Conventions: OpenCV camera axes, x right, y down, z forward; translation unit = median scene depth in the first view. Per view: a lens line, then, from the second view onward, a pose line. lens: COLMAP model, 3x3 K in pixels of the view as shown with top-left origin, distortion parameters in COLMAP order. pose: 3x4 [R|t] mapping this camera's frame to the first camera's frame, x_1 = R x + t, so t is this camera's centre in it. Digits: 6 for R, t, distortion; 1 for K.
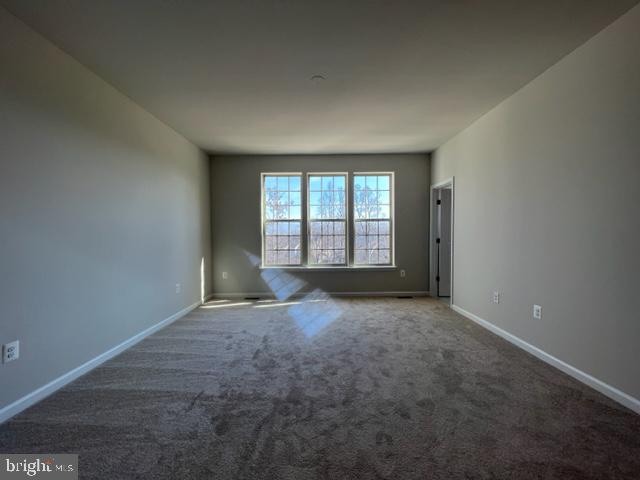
lens RADIAL K [[256.2, 0, 319.7], [0, 256.2, 241.3], [0, 0, 1]] dist [-0.000476, 0.000457]
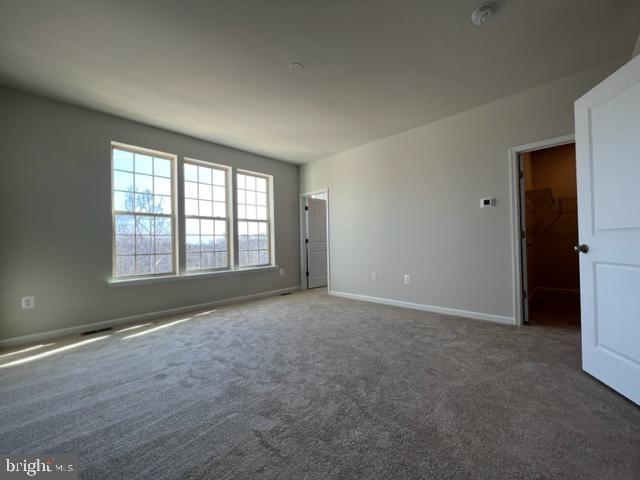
lens RADIAL K [[256.2, 0, 319.7], [0, 256.2, 241.3], [0, 0, 1]] dist [-0.000476, 0.000457]
pose [[0.694529, -0.001236, 0.719464, -0.386134], [0.033953, 0.998941, -0.031061, 0.042619], [-0.718663, 0.046001, 0.693835, 0.165074]]
